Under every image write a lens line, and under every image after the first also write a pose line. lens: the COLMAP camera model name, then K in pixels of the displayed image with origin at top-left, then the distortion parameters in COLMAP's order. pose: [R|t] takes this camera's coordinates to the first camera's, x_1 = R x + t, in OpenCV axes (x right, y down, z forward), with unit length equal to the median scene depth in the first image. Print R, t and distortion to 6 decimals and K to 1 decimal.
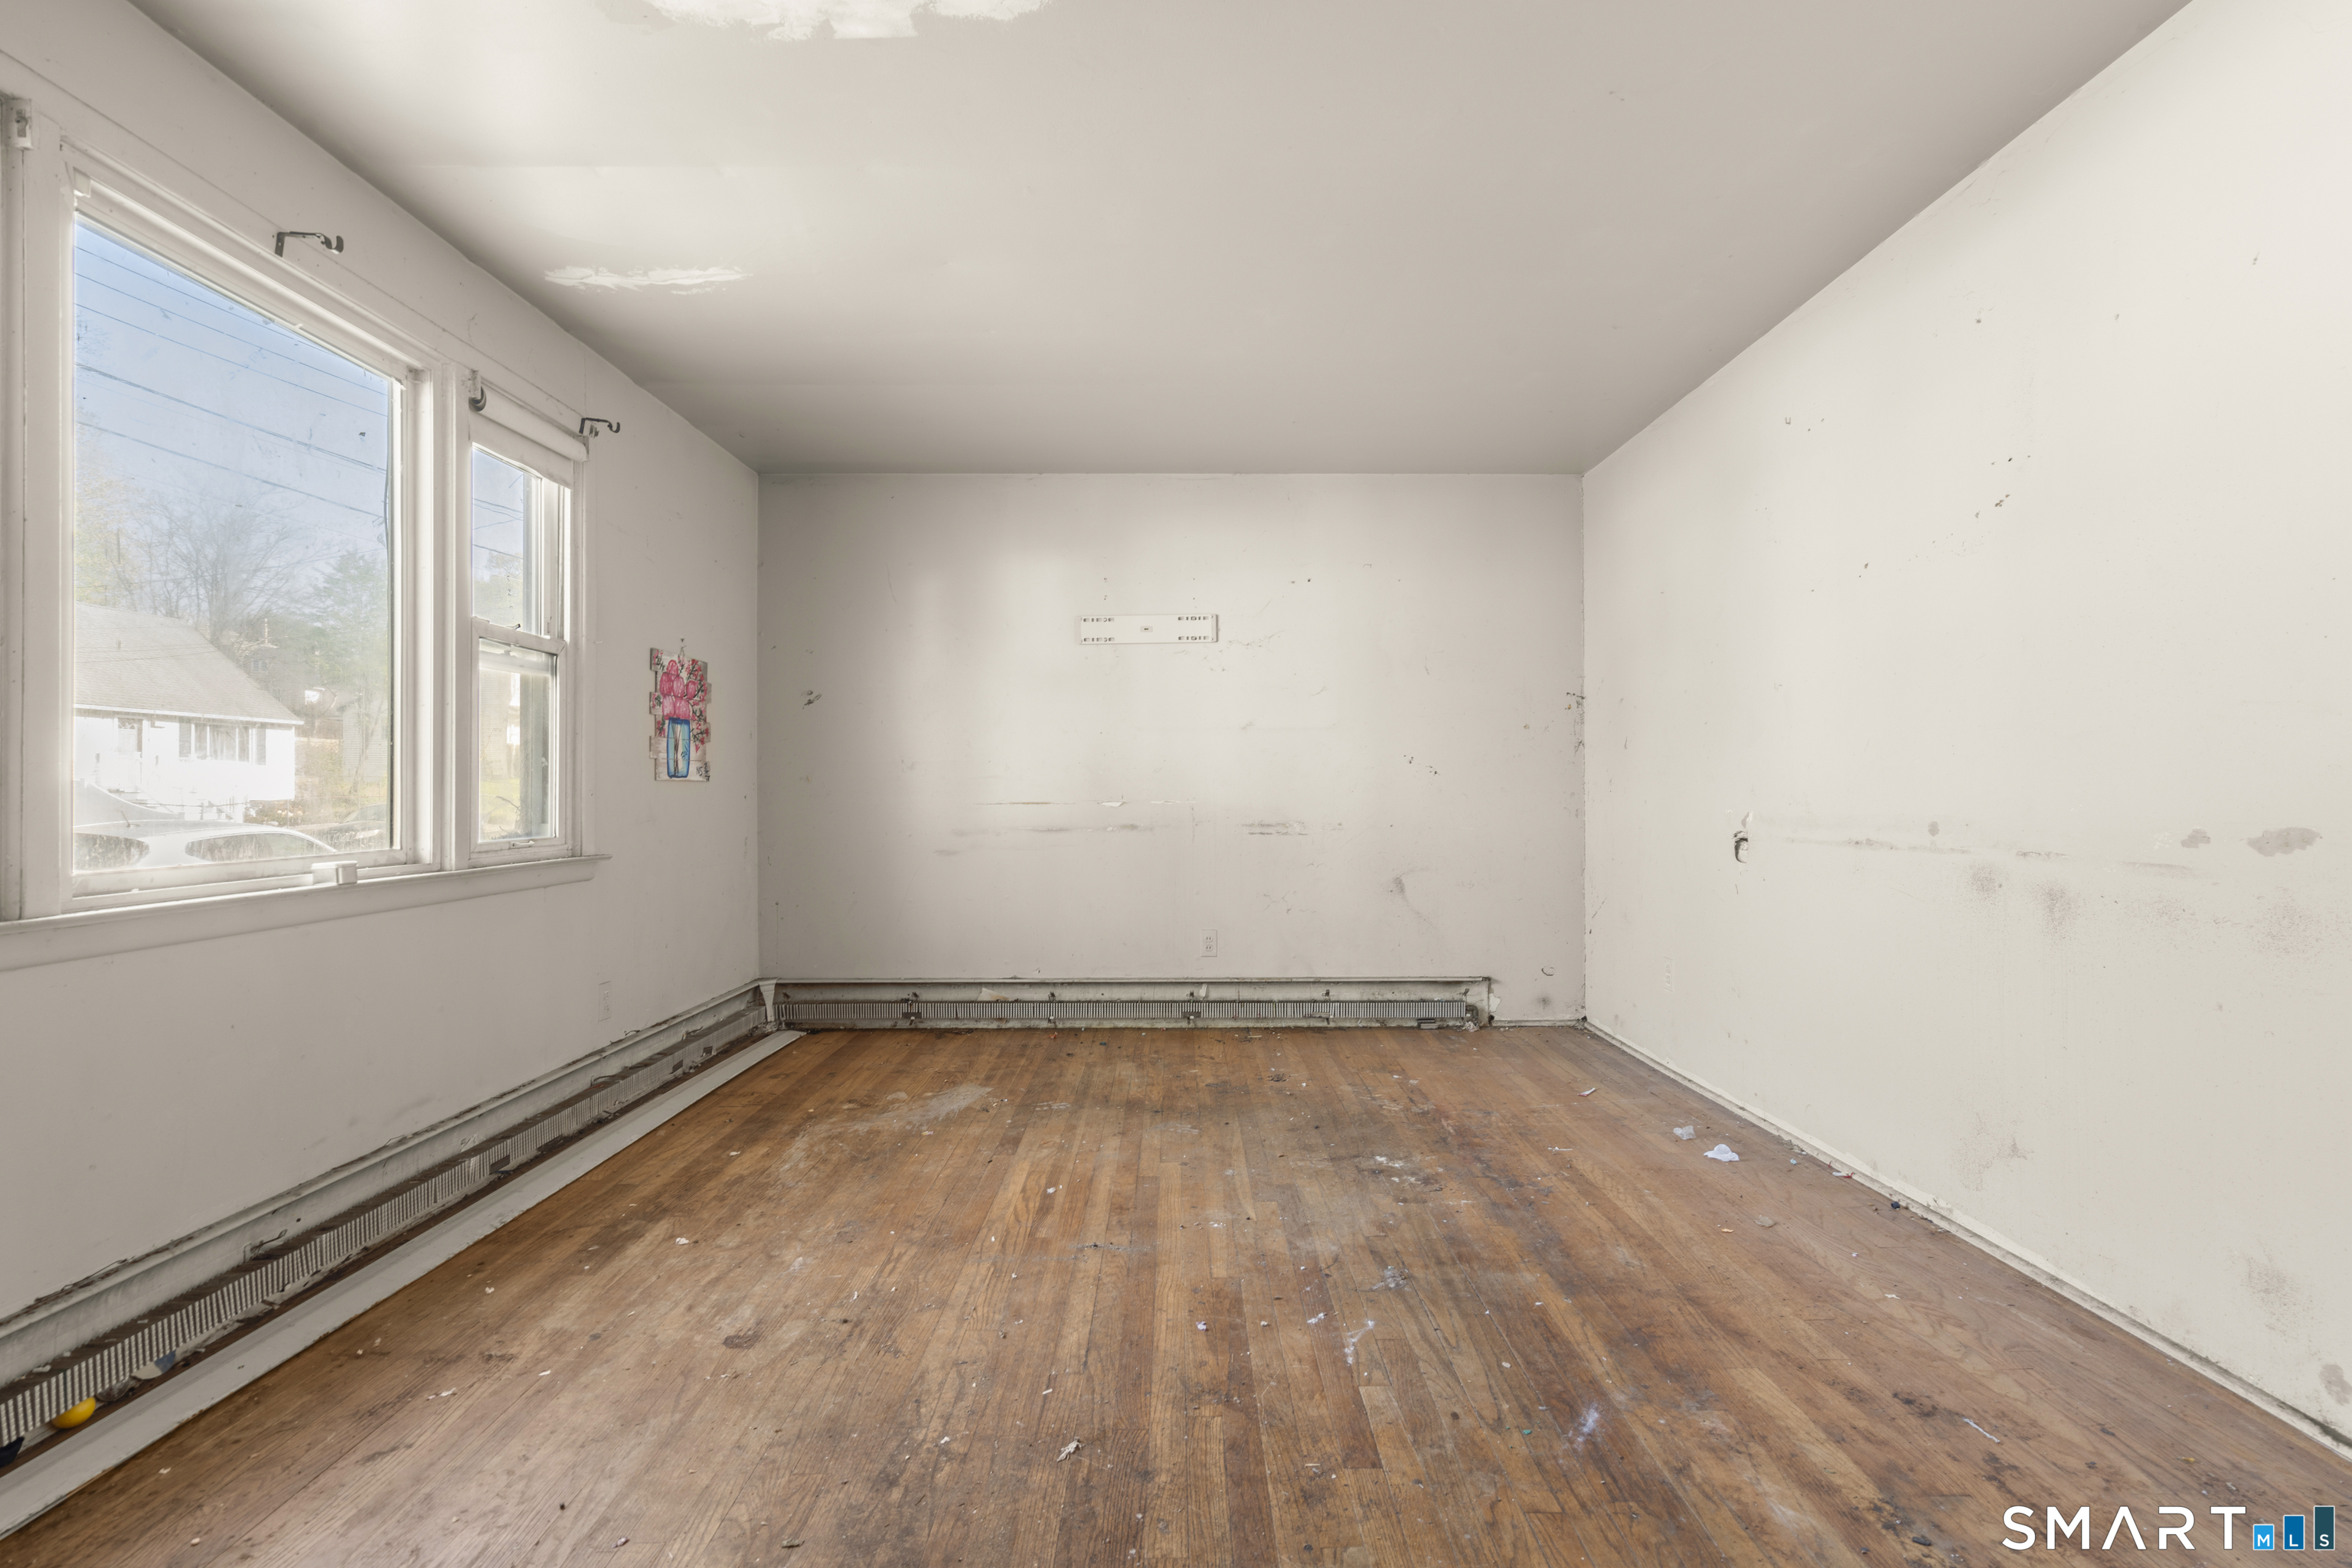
lens RADIAL K [[1064.5, 0, 1180.3], [0, 1064.5, 791.7], [0, 0, 1]] dist [0.000703, 0.000363]
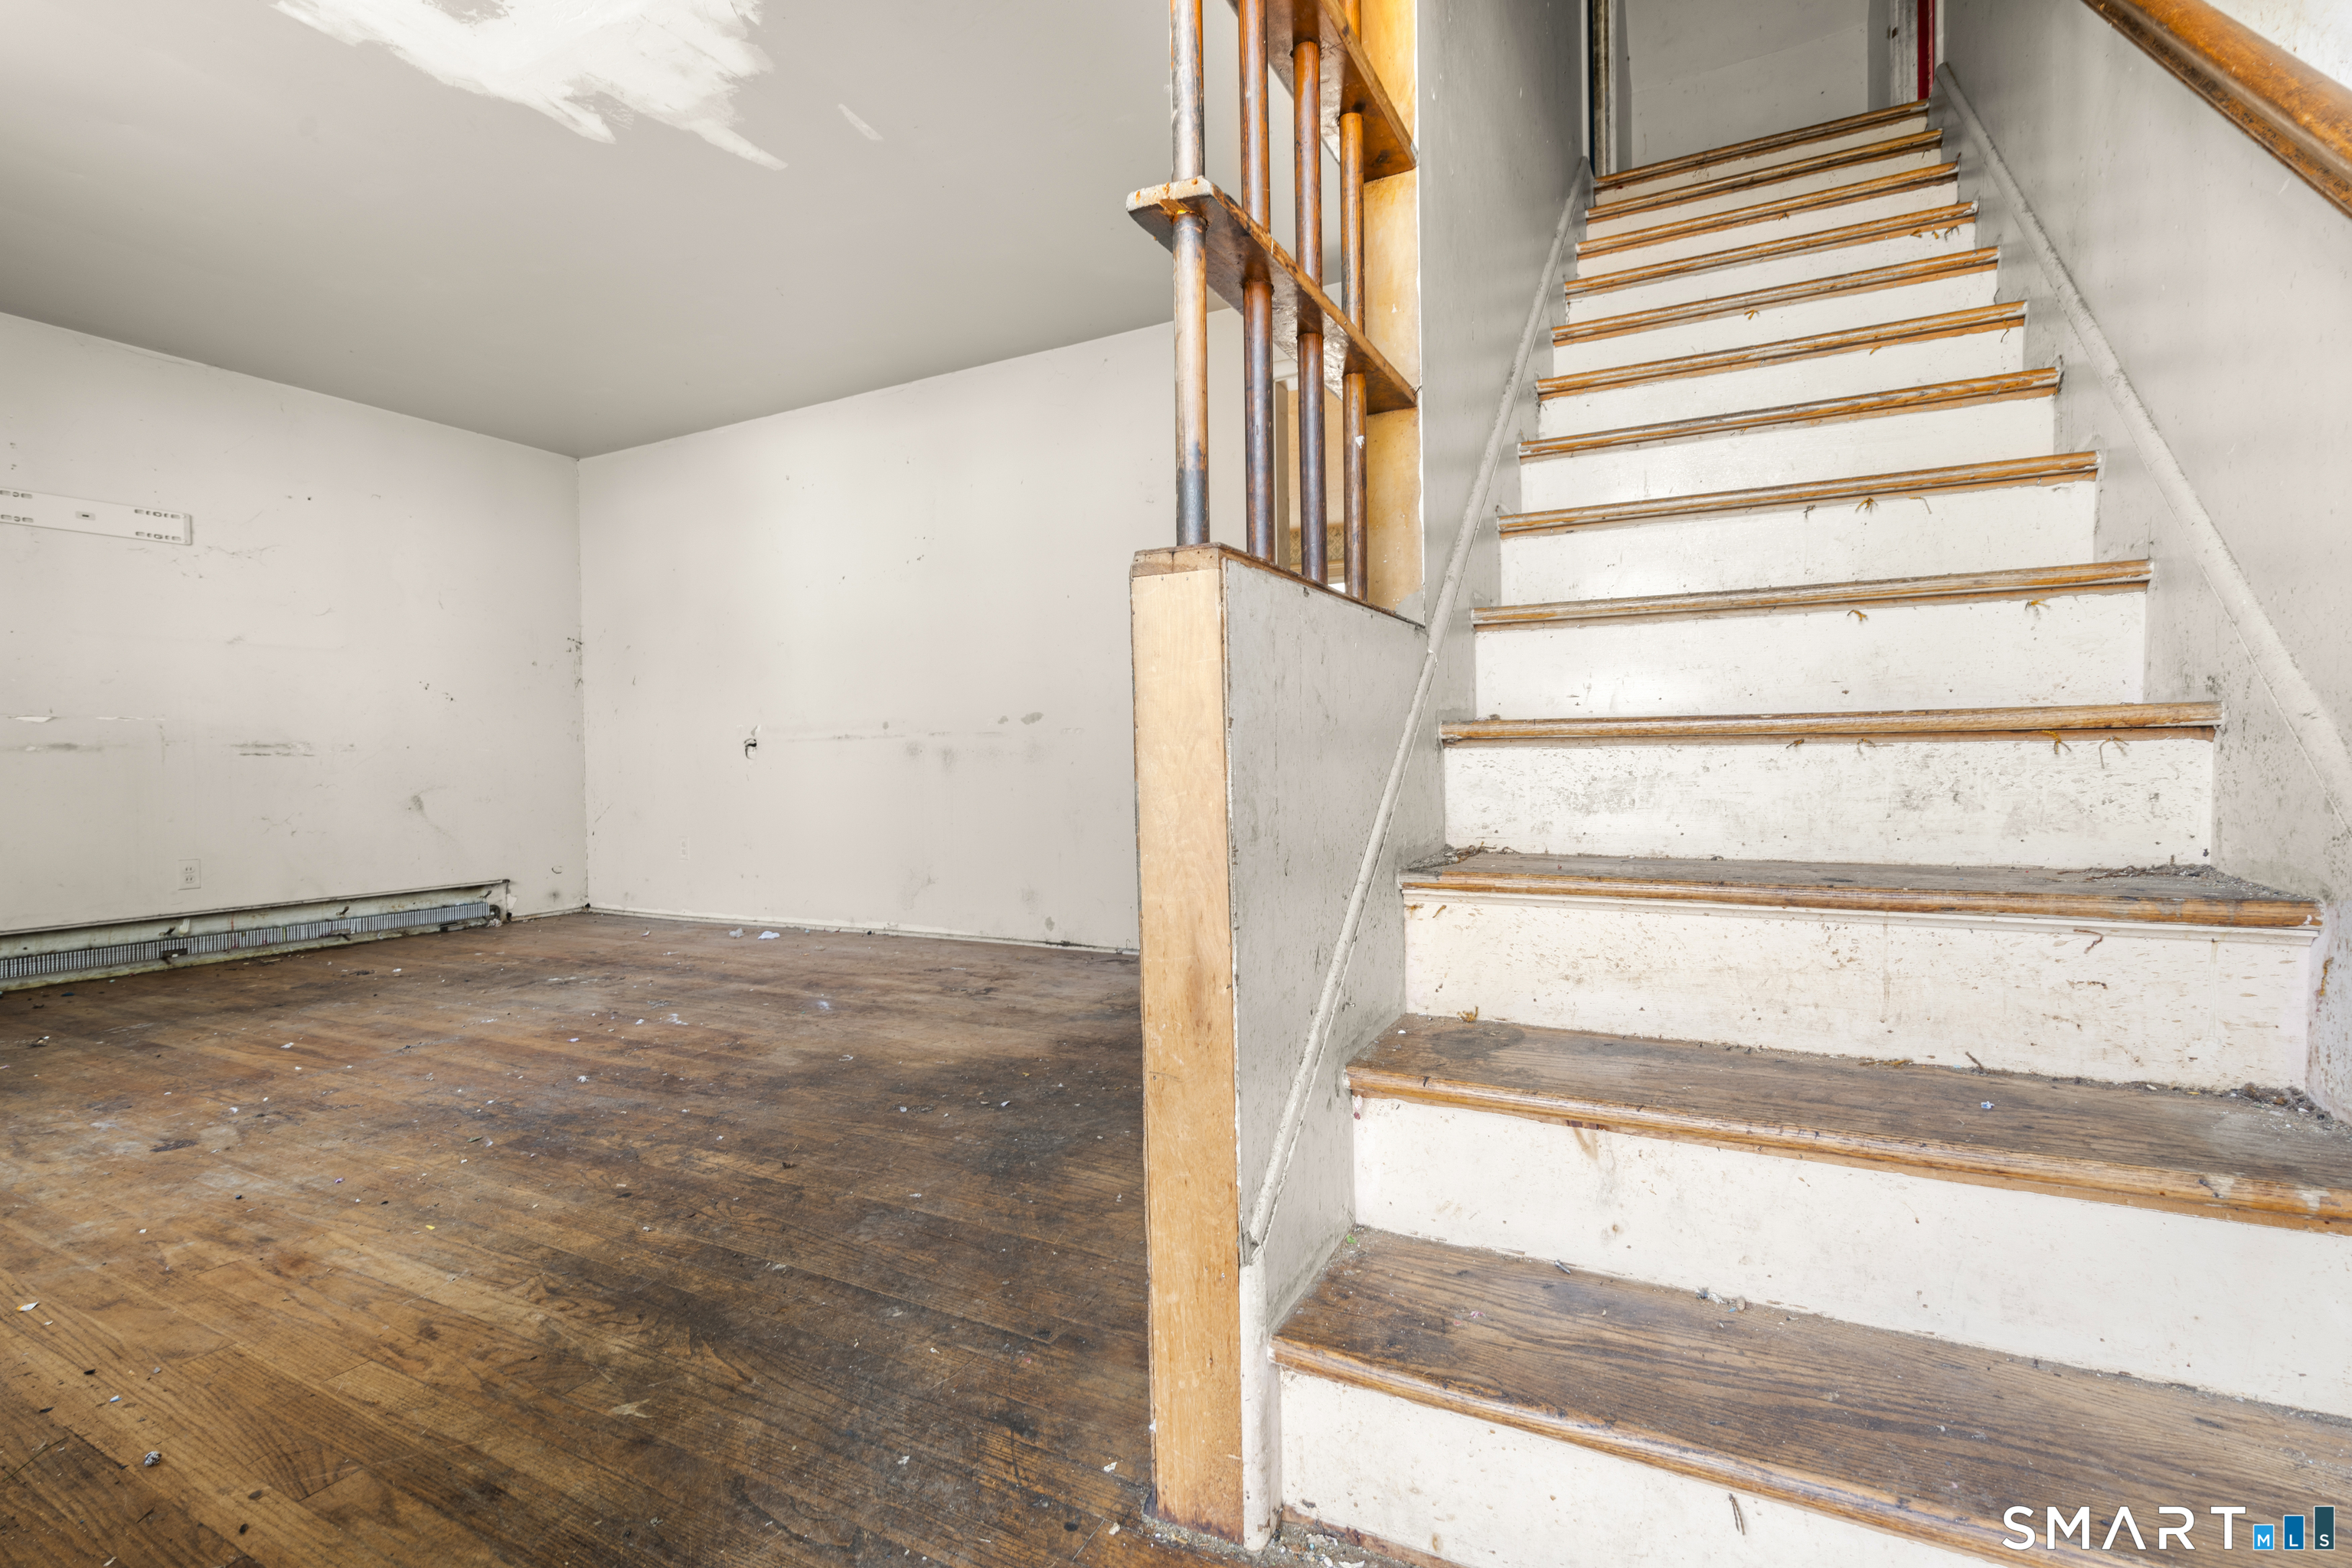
lens RADIAL K [[1064.5, 0, 1180.3], [0, 1064.5, 791.7], [0, 0, 1]] dist [0.000703, 0.000363]
pose [[0.473199, -0.029234, 0.880470, -0.378168], [0.012243, 0.999571, 0.026609, 0.057987], [-0.880870, -0.001812, 0.473354, -0.186434]]
